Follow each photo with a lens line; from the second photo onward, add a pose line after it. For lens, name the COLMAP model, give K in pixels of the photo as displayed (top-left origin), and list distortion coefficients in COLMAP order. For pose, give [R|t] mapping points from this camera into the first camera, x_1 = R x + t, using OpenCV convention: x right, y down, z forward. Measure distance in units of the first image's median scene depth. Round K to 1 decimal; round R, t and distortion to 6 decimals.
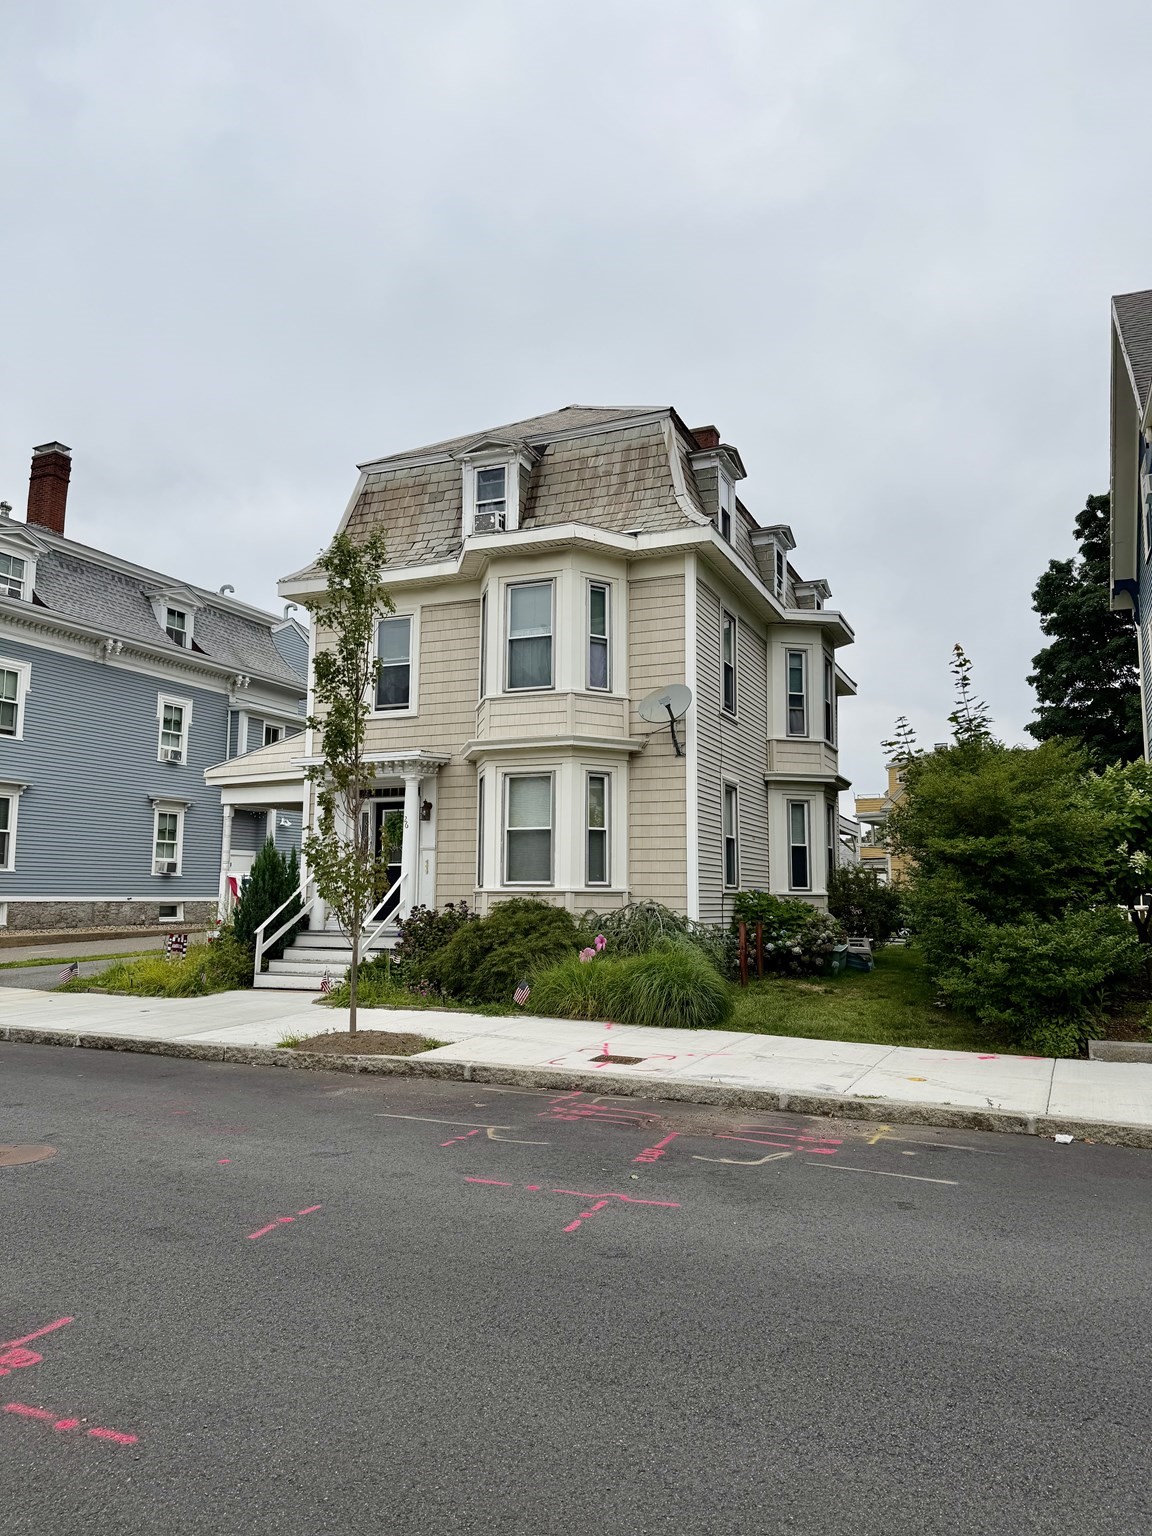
lens RADIAL K [[1074.6, 0, 580.6], [0, 1074.6, 769.4], [0, 0, 1]] dist [0.058234, -0.076155]
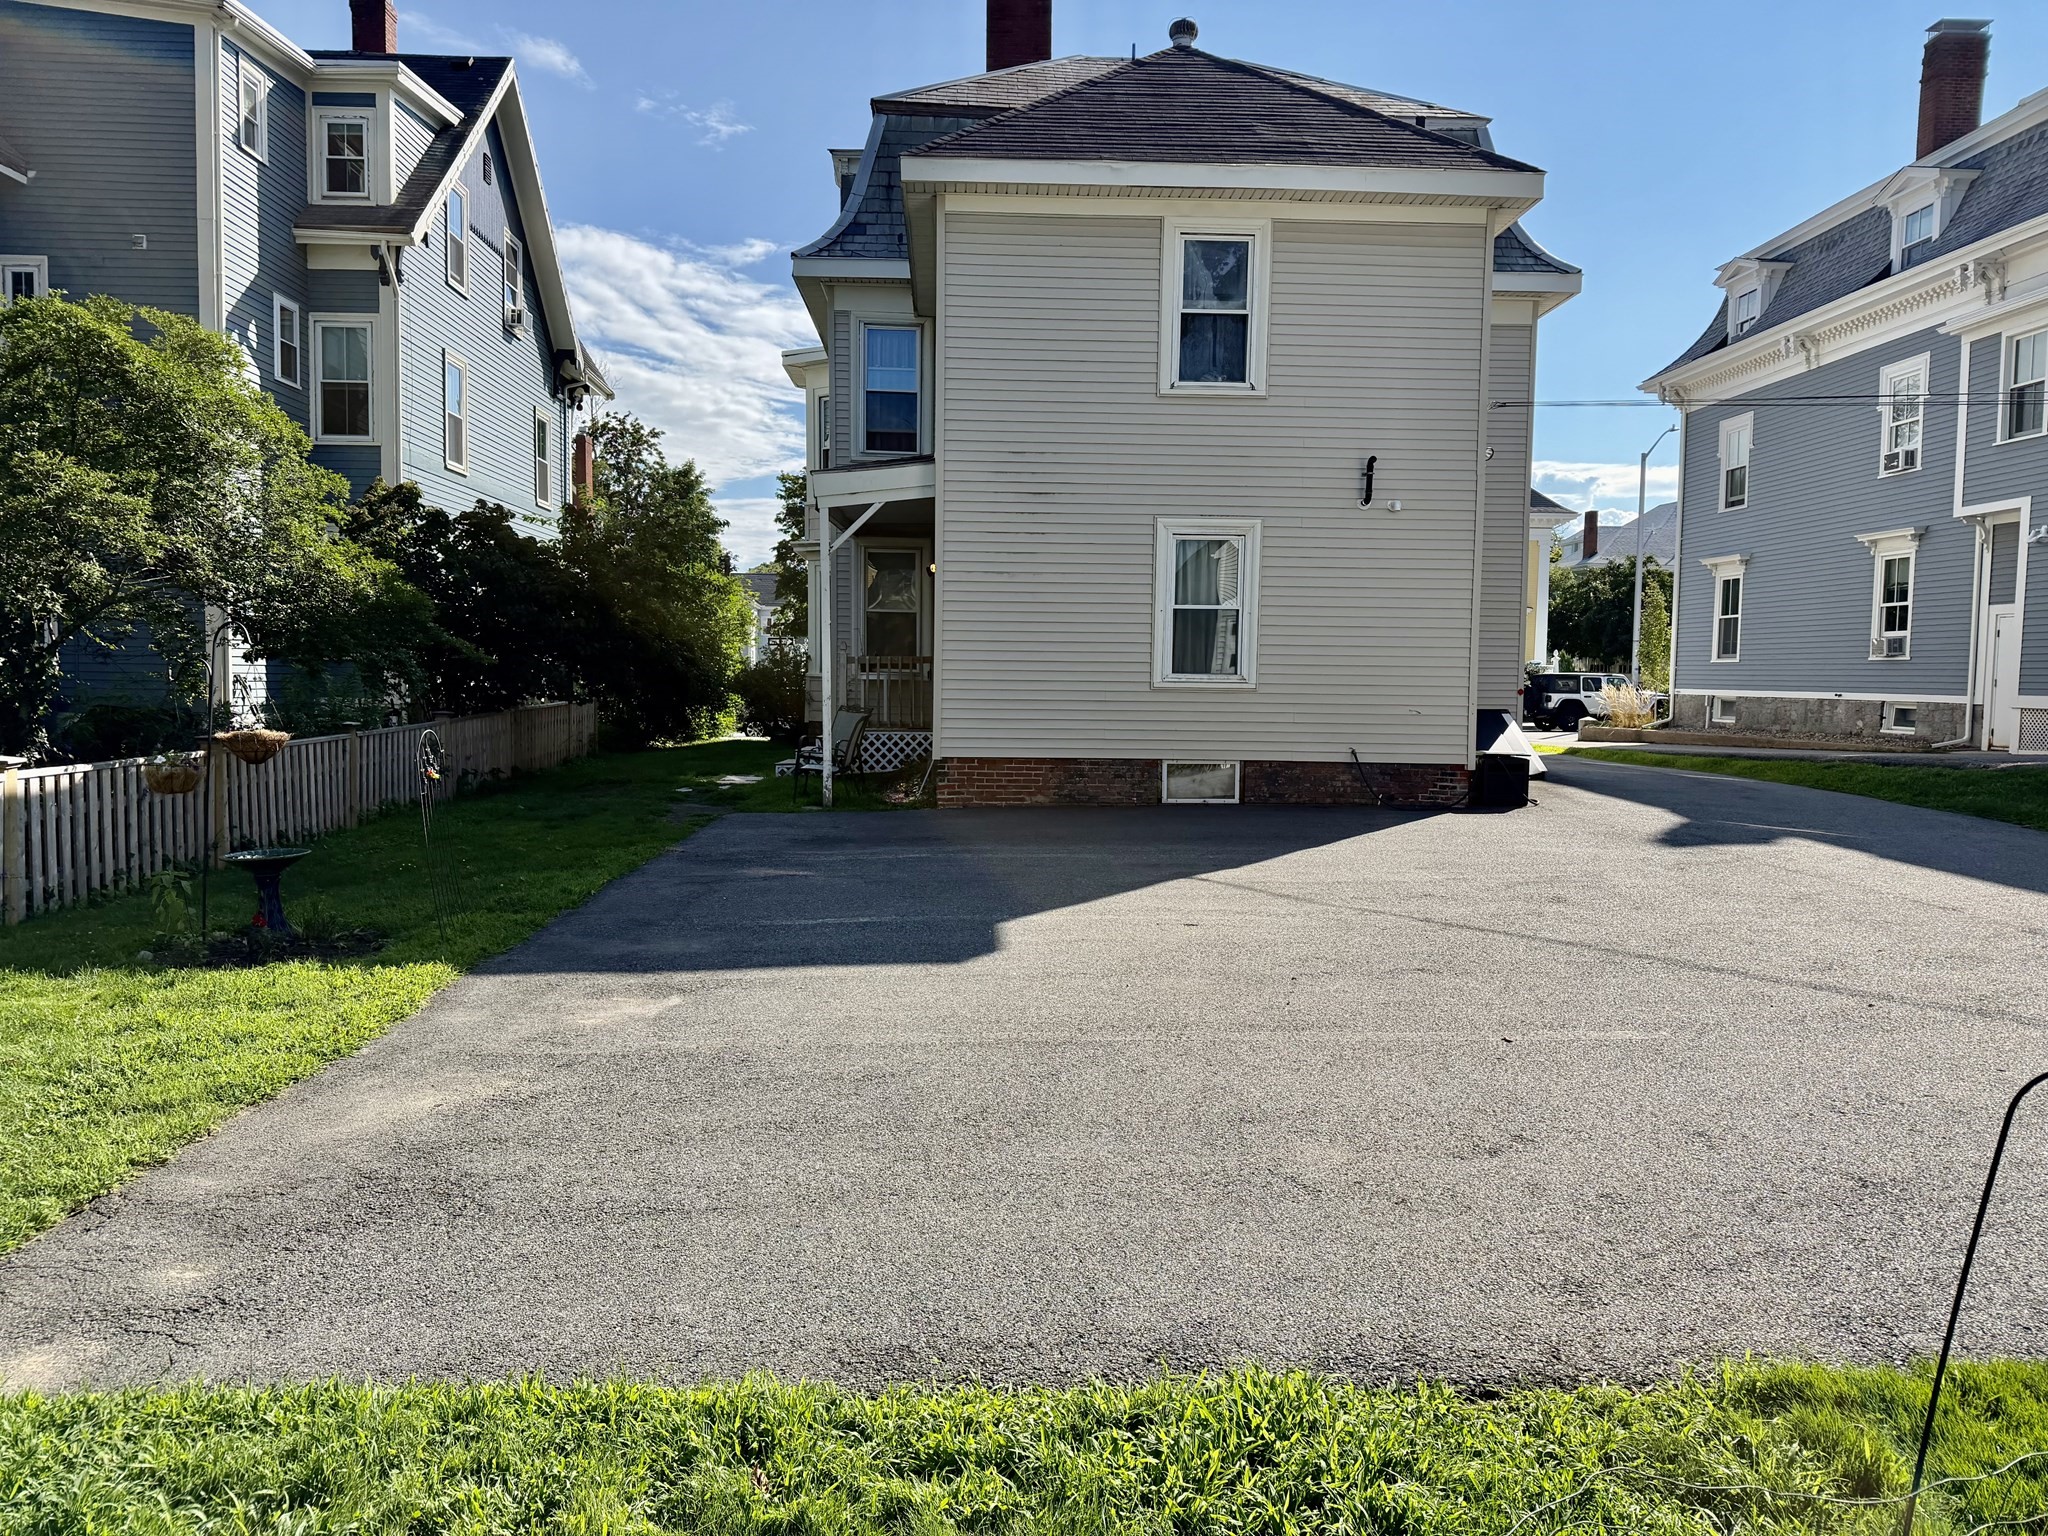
lens RADIAL K [[1432.8, 0, 1011.4], [0, 1432.8, 771.1], [0, 0, 1]] dist [0.058234, -0.076155]
pose [[-0.901989, 0.011982, -0.431593, 0.760476], [0.033662, 0.998524, -0.042630, 0.319551], [0.430446, -0.052980, -0.901060, 2.709318]]
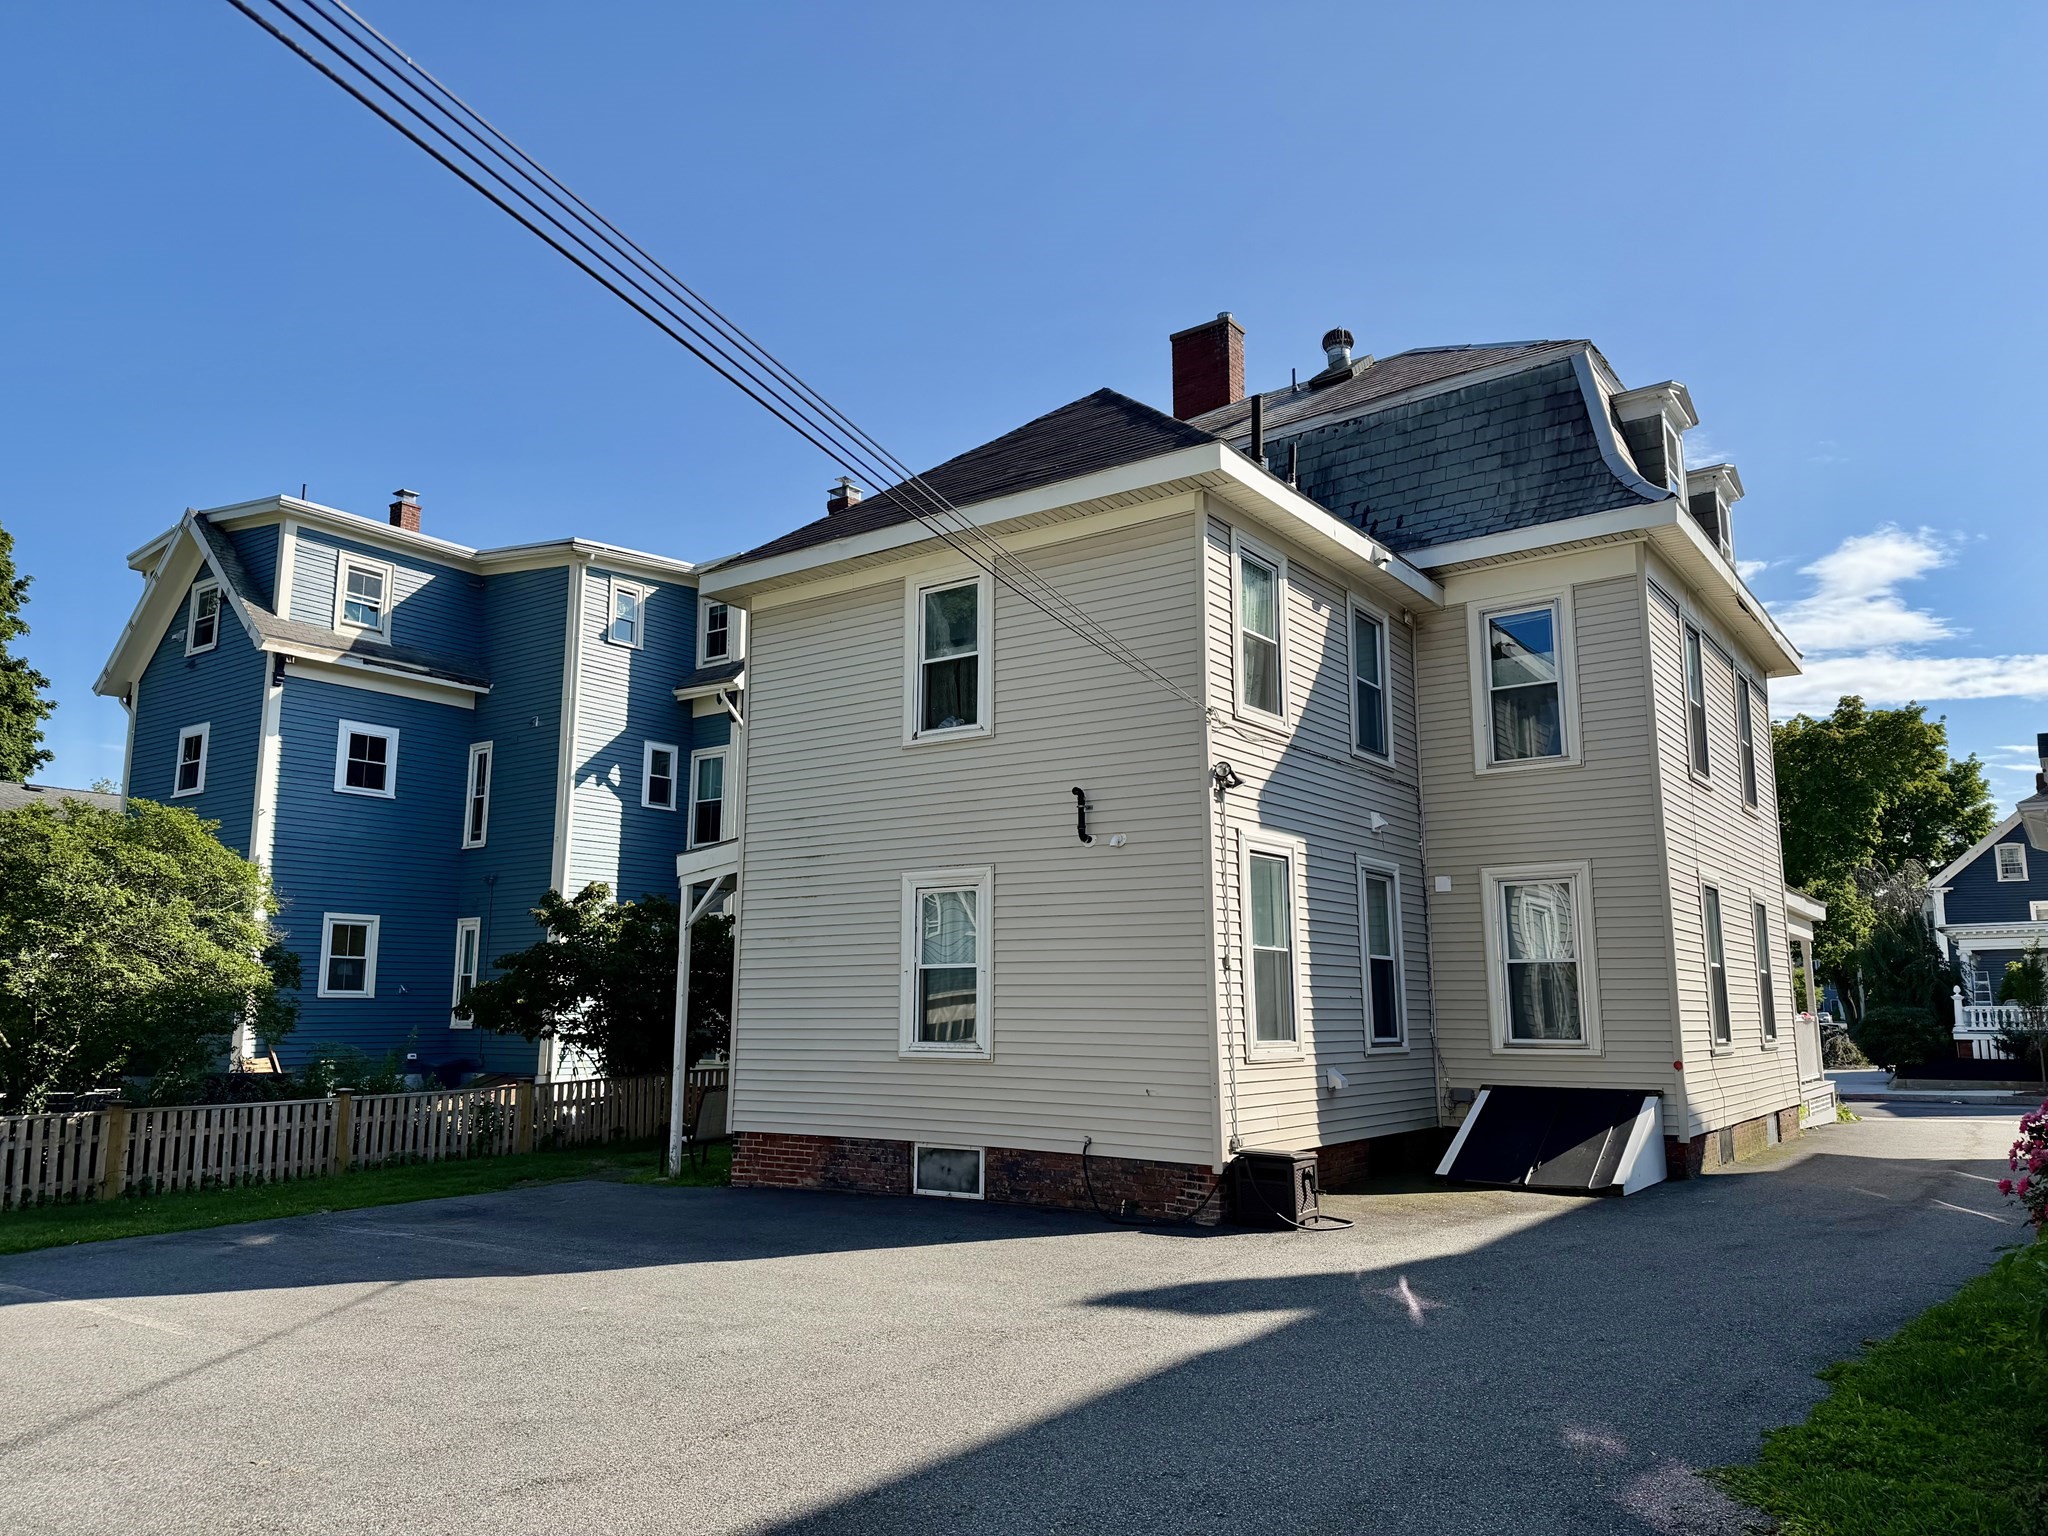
lens RADIAL K [[1432.8, 0, 1017.3], [0, 1432.8, 744.5], [0, 0, 1]] dist [0.058234, -0.076155]
pose [[-0.977782, 0.033196, 0.206980, 0.053889], [-0.030744, 0.953995, -0.298243, 0.303060], [-0.207358, -0.297980, -0.931778, 2.742700]]
